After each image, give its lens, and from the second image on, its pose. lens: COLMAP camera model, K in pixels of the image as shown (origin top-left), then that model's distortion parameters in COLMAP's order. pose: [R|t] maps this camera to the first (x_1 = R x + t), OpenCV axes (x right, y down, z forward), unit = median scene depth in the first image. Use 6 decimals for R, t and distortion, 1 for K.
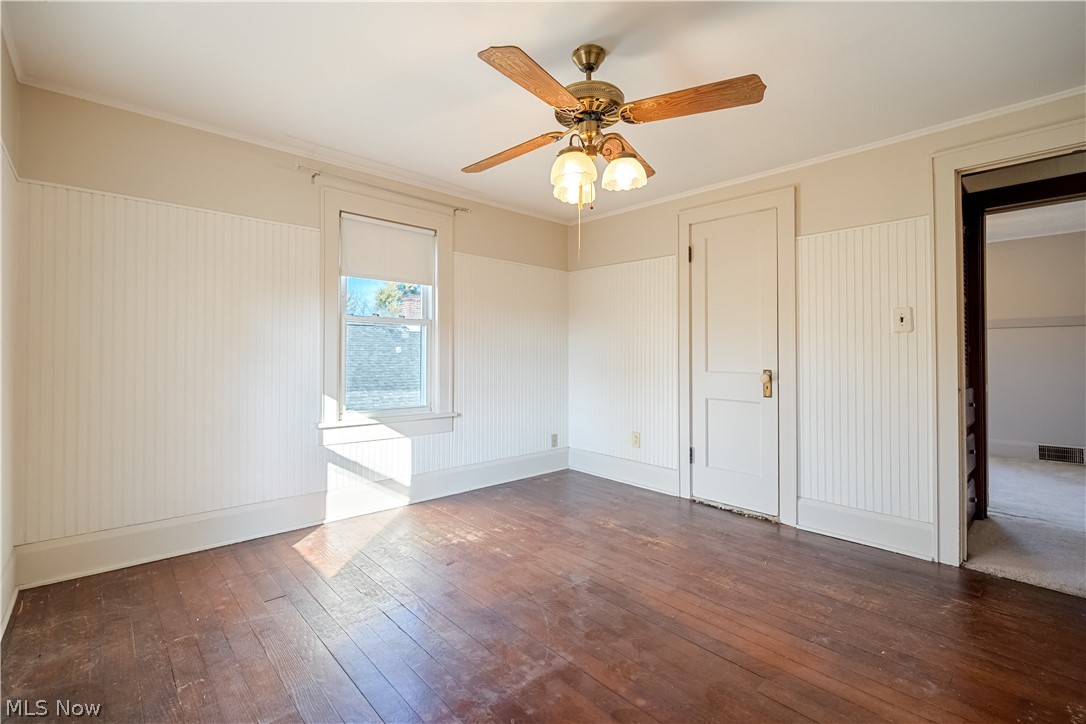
lens RADIAL K [[479.1, 0, 542.3], [0, 479.1, 346.5], [0, 0, 1]] dist [-0.000844, -0.000047]
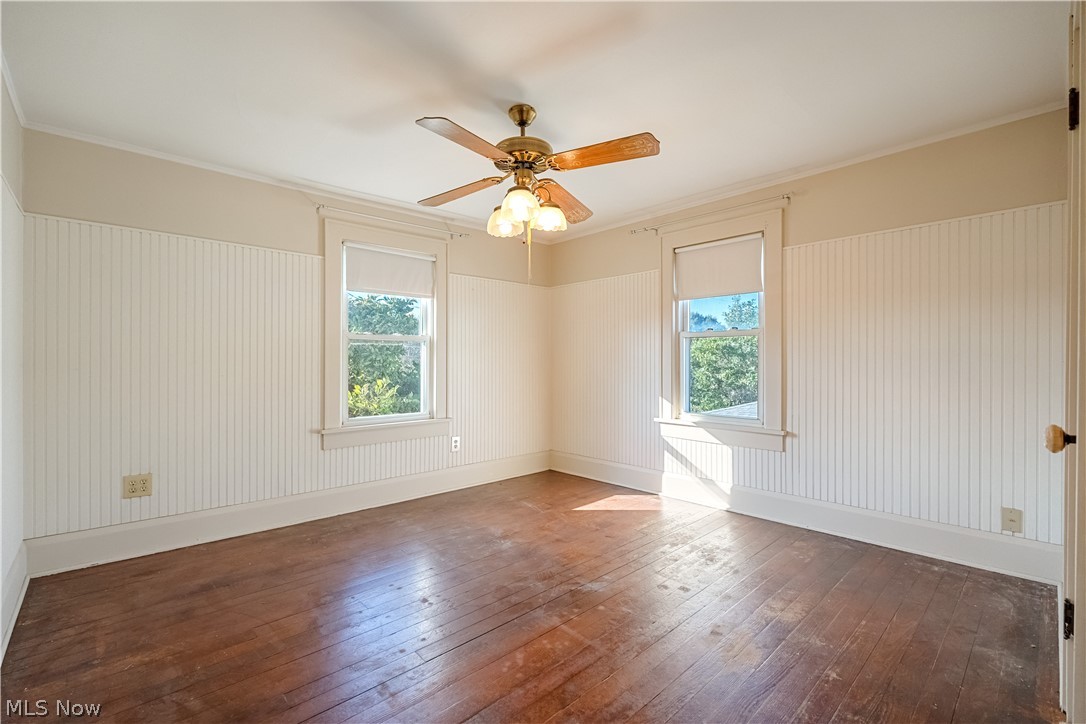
lens RADIAL K [[476.7, 0, 543.0], [0, 476.7, 362.0], [0, 0, 1]] dist [-0.001168, -0.000242]
pose [[0.007851, -0.008264, -0.999935, 0.811328], [0.025169, 0.999651, -0.008064, 0.008941], [0.999652, -0.025104, 0.008056, 0.656757]]
